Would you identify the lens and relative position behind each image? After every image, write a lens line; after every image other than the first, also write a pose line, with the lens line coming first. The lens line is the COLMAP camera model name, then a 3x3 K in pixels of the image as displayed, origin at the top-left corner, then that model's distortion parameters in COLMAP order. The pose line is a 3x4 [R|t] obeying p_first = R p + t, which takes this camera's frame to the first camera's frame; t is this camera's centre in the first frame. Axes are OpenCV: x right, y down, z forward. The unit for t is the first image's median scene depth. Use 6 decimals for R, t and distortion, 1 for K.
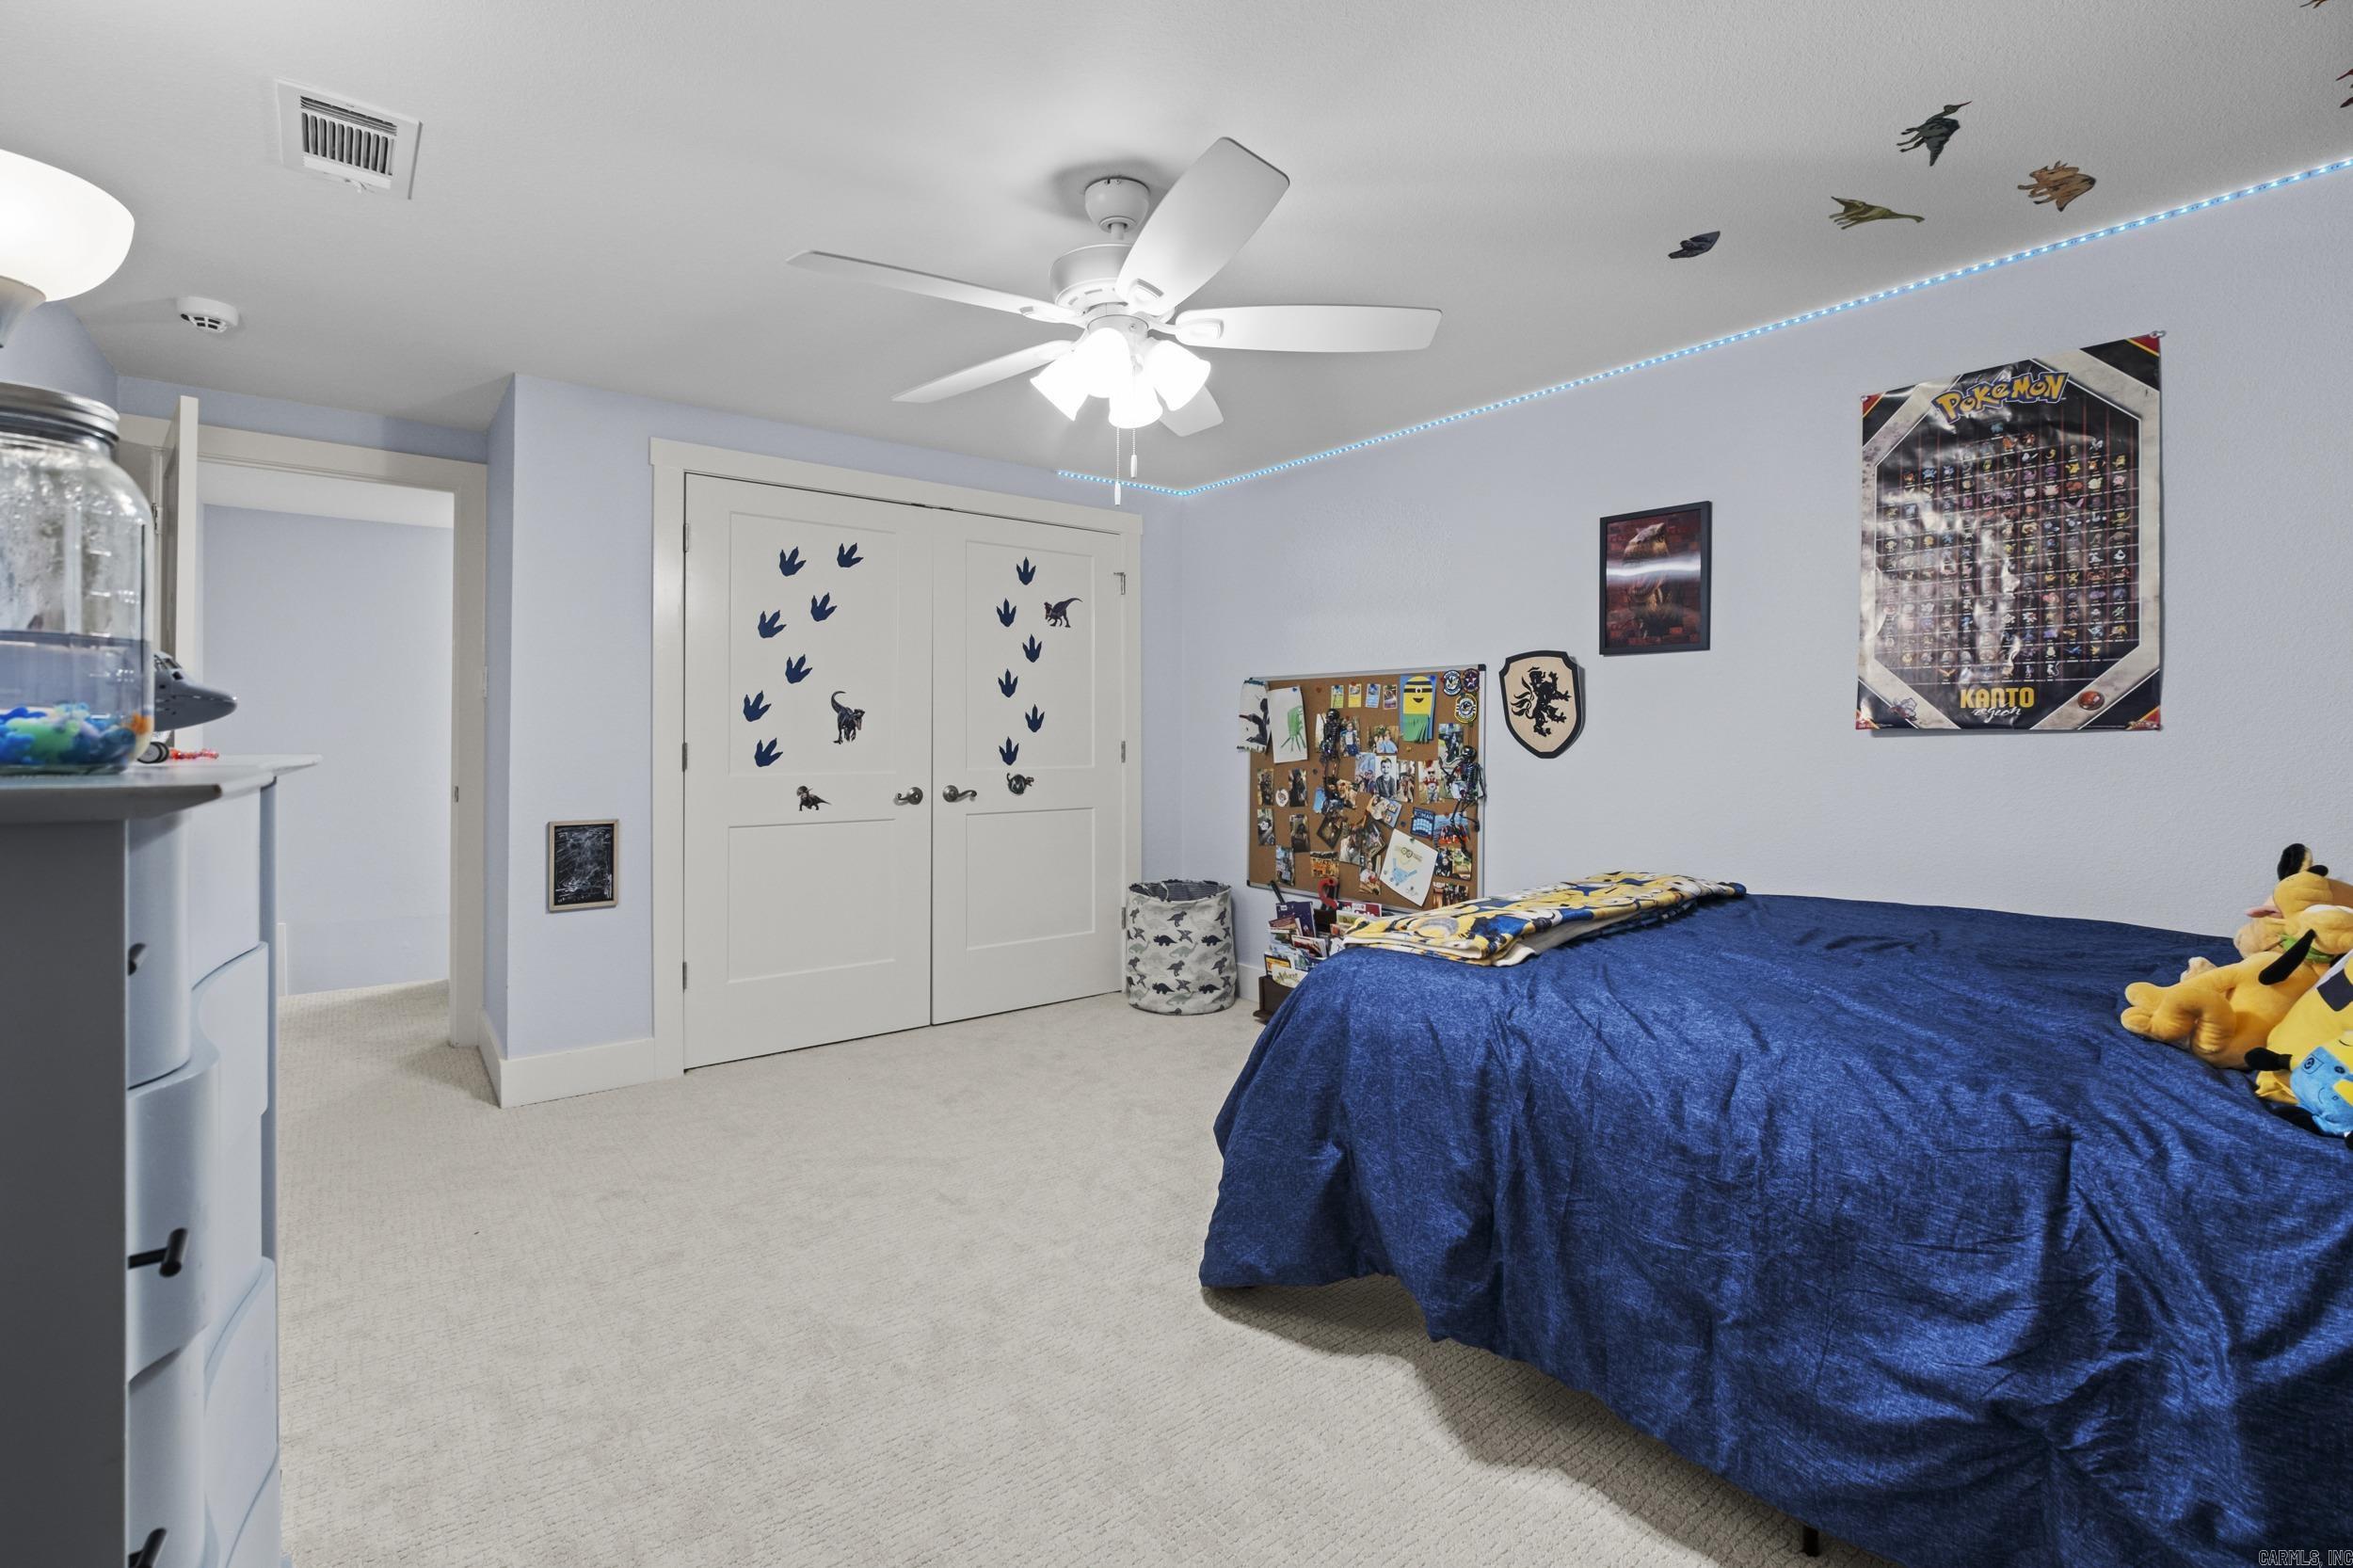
lens RADIAL K [[1022.4, 0, 1133.9], [0, 1022.4, 737.7], [0, 0, 1]] dist [-0.011463, 0.001729]
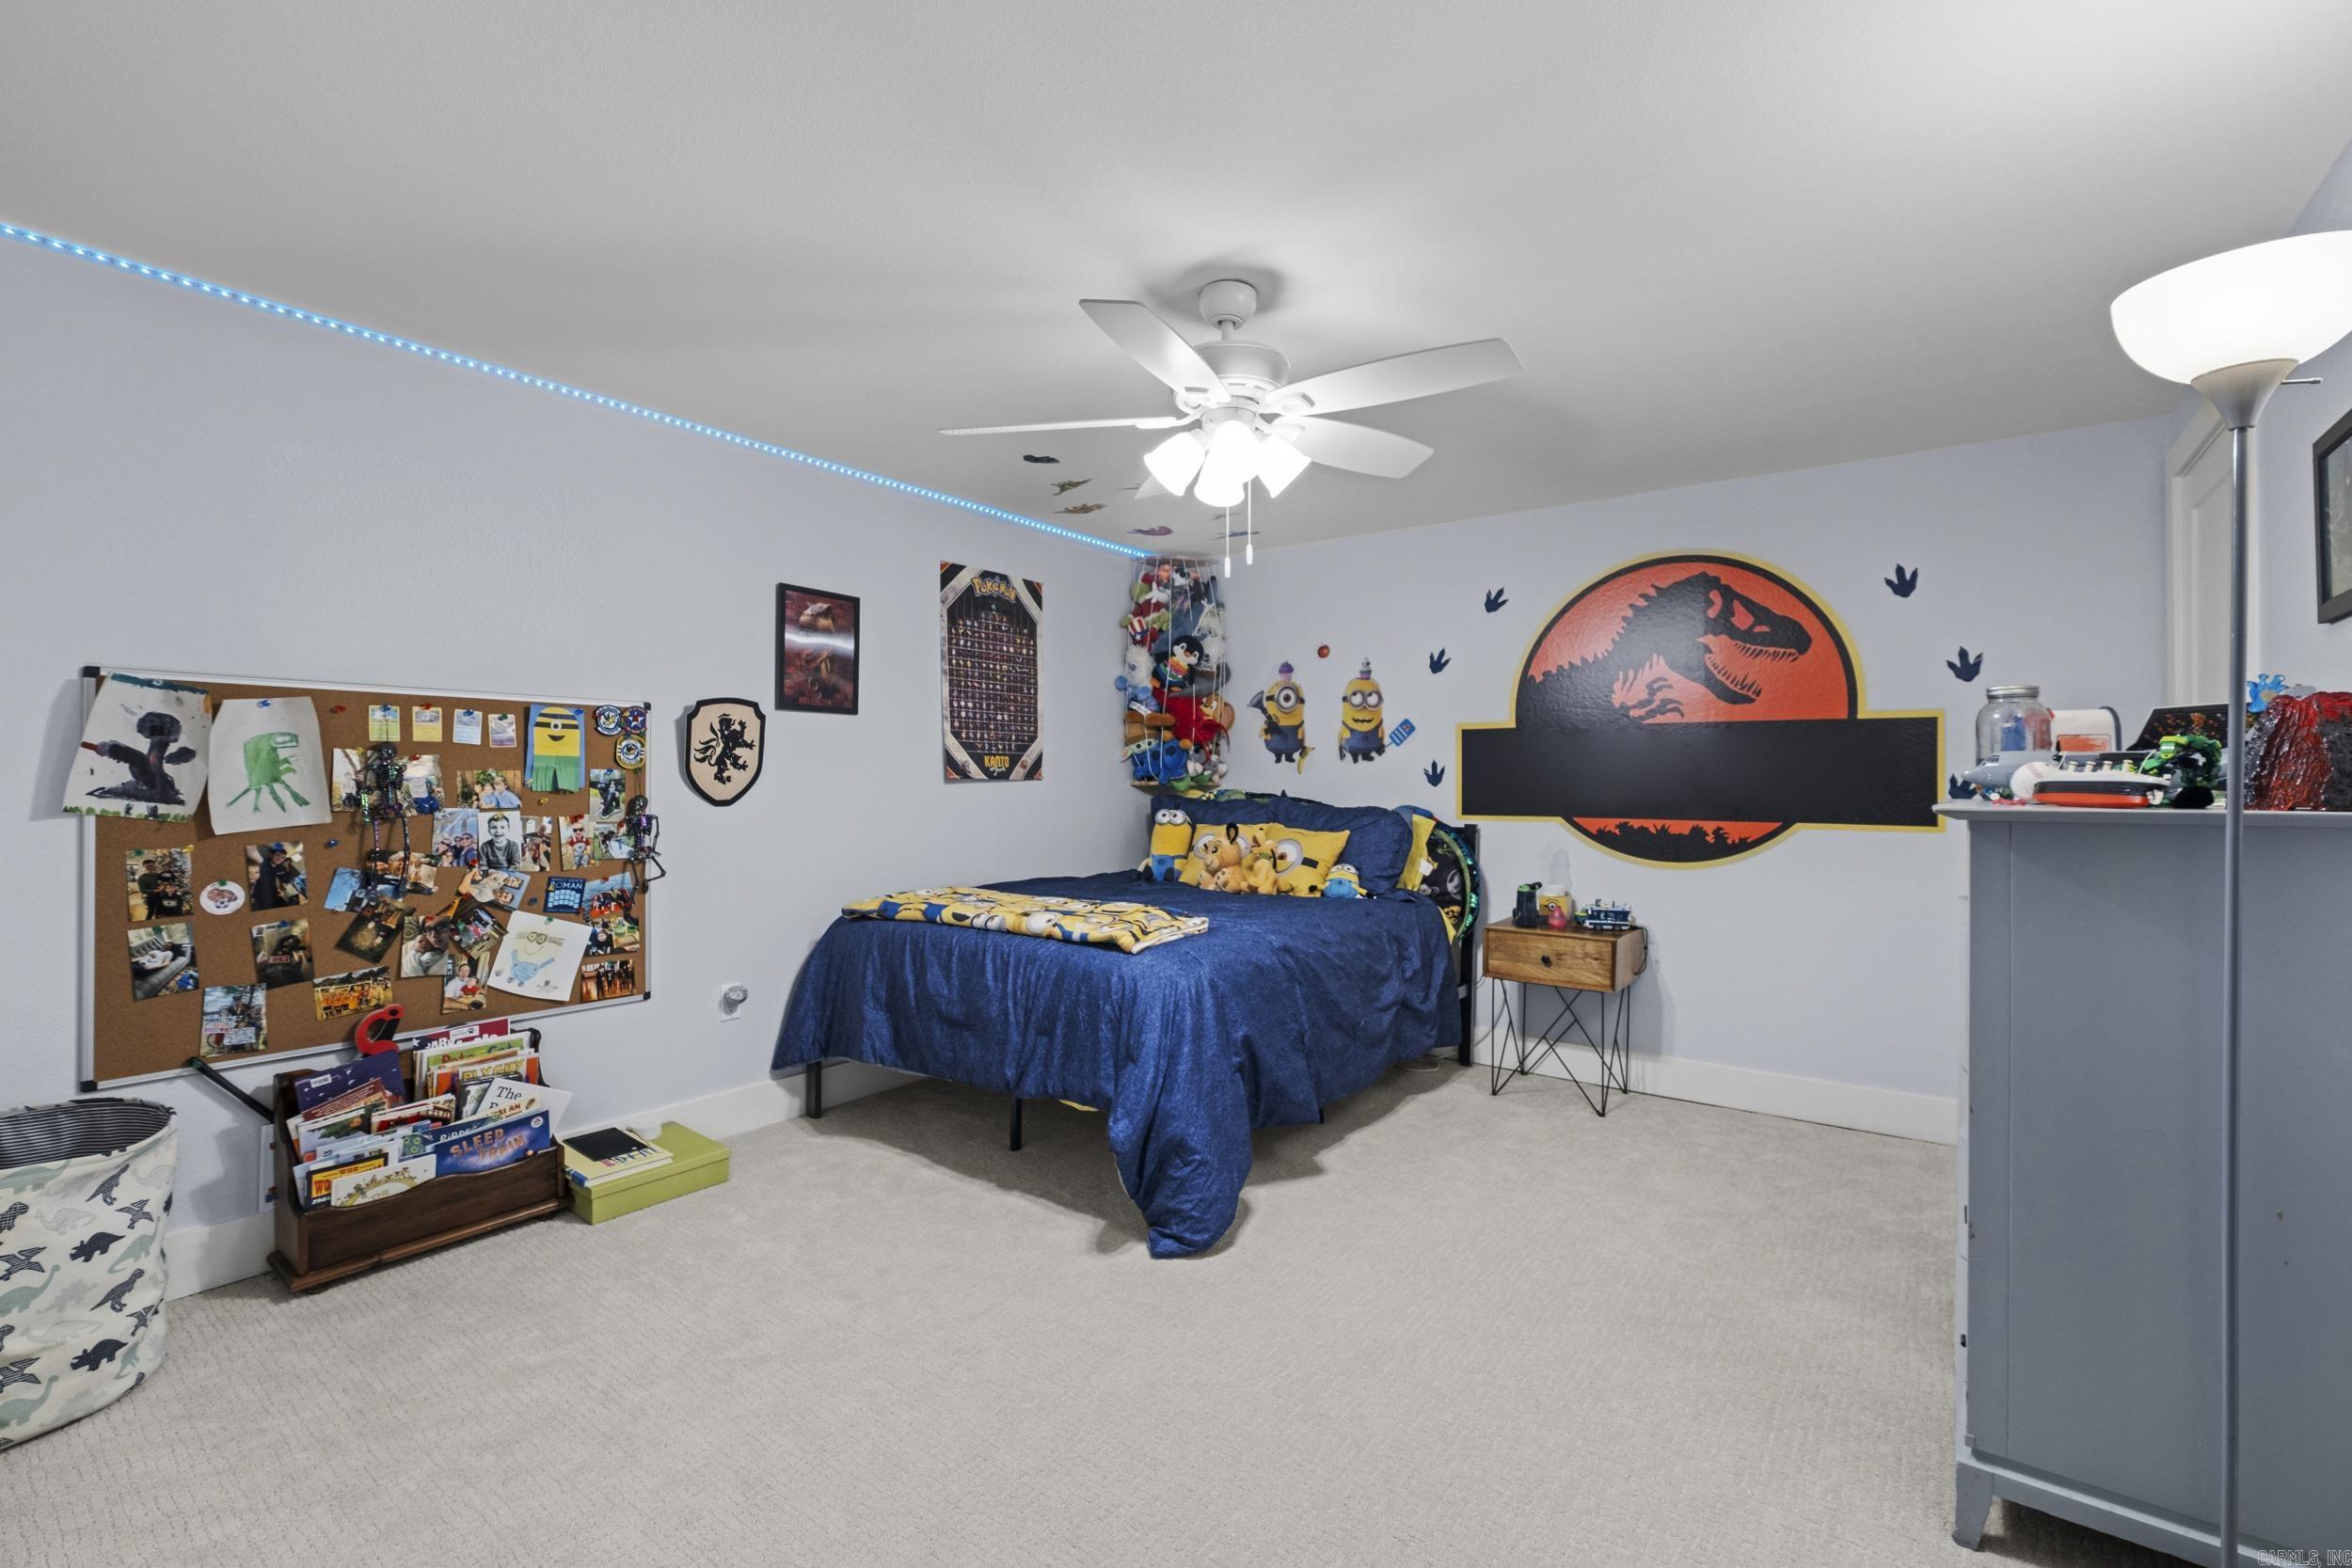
lens RADIAL K [[1021.8, 0, 1175.6], [0, 1021.8, 778.6], [0, 0, 1]] dist [-0.011463, 0.001729]
pose [[-0.279280, 0.000198, 0.960210, -0.610794], [0.000229, 1.000000, -0.000139, -0.005939], [-0.960210, 0.000181, -0.279280, 0.781976]]
